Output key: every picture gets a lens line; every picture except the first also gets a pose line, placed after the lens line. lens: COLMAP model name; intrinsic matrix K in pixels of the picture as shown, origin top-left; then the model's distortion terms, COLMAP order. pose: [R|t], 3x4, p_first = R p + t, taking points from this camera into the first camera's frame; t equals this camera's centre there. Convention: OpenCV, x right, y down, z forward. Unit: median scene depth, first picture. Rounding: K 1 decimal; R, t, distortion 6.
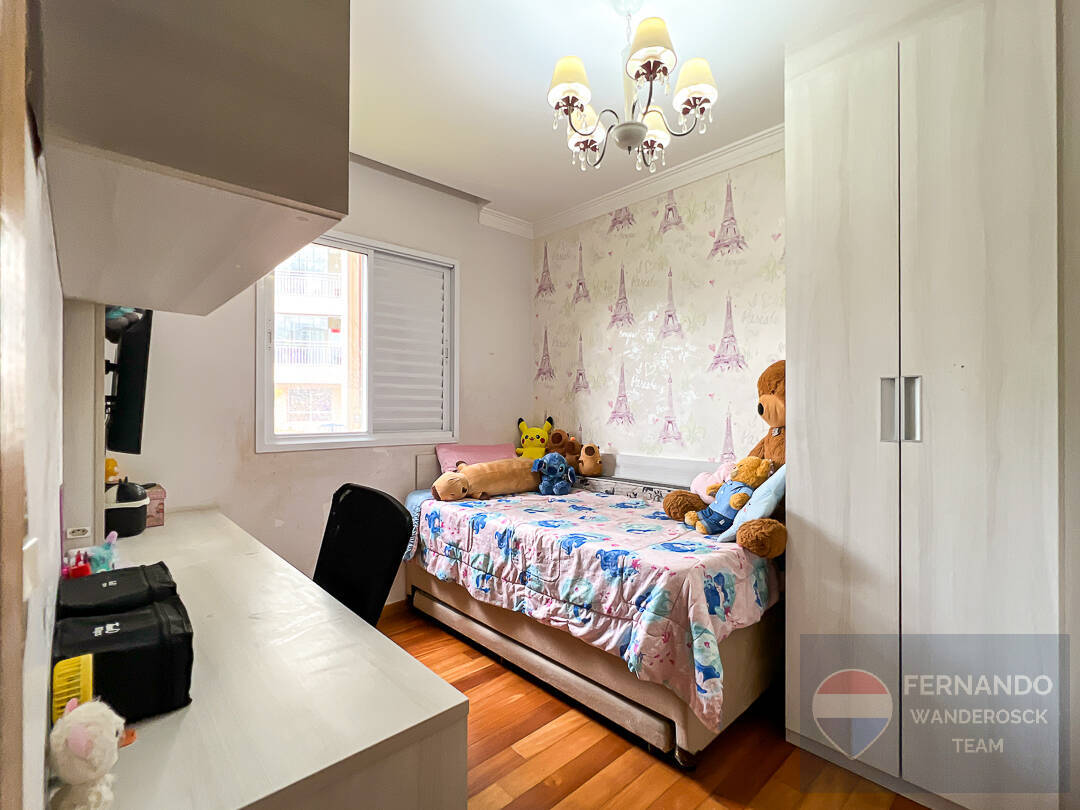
lens RADIAL K [[503.6, 0, 540.0], [0, 503.6, 405.0], [0, 0, 1]] dist [0.005503, 0.000161]
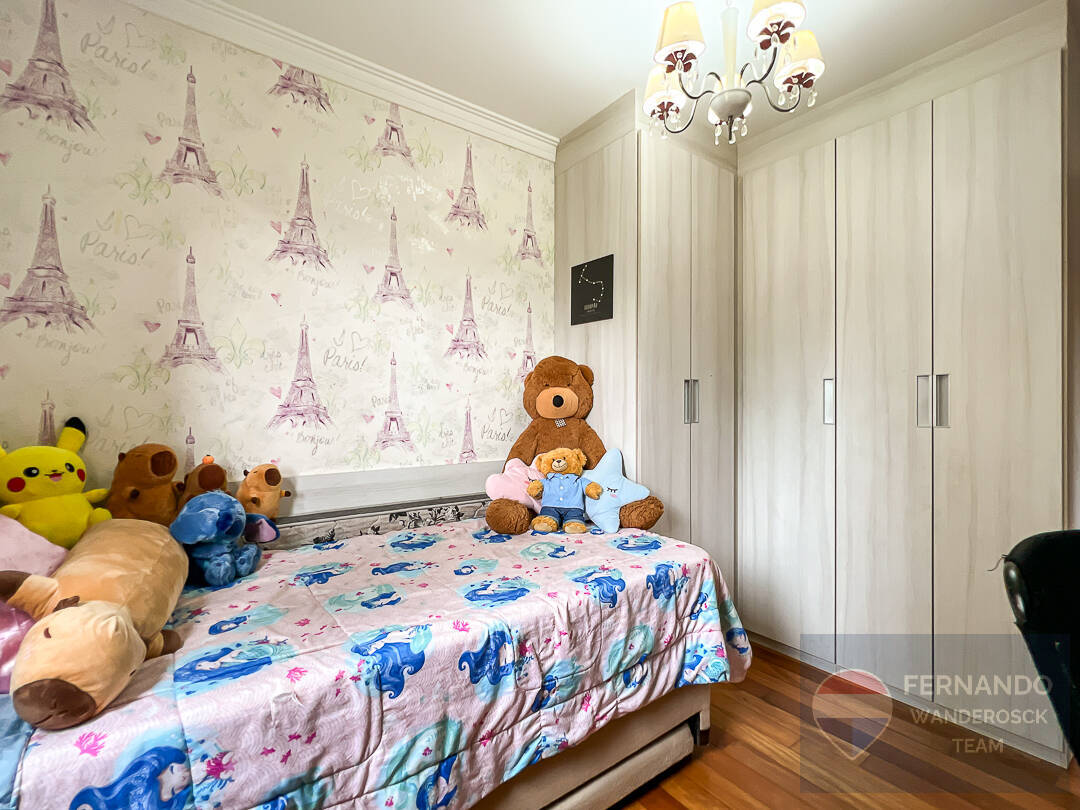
lens RADIAL K [[503.1, 0, 532.0], [0, 503.1, 404.5], [0, 0, 1]] dist [0.001880, 0.000227]
pose [[0.104209, 0.005223, 0.994542, -0.580118], [-0.005558, 0.999974, -0.004669, 0.019686], [-0.994540, -0.005041, 0.104235, 0.934107]]
